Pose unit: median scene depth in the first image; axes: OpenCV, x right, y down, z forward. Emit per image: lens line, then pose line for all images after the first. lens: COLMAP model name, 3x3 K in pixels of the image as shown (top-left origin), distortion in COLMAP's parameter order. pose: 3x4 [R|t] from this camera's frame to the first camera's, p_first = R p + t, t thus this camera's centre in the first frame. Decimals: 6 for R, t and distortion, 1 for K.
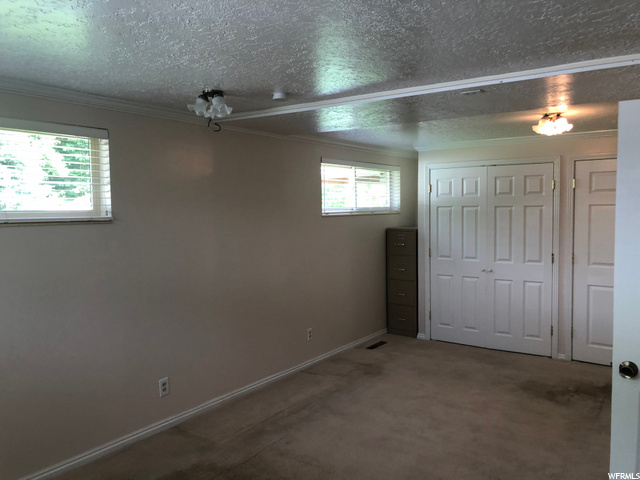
lens RADIAL K [[525.3, 0, 317.9], [0, 525.3, 239.7], [0, 0, 1]] dist [0.017652, 0.006543]
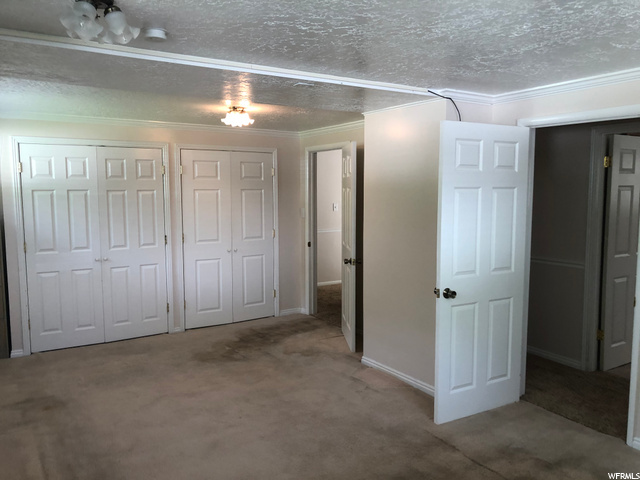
lens RADIAL K [[525.3, 0, 317.9], [0, 525.3, 239.7], [0, 0, 1]] dist [0.017652, 0.006543]
pose [[0.385780, -0.081355, 0.918997, -0.403204], [0.058814, 0.996247, 0.063505, -0.013683], [-0.920714, 0.029551, 0.389117, 0.305401]]
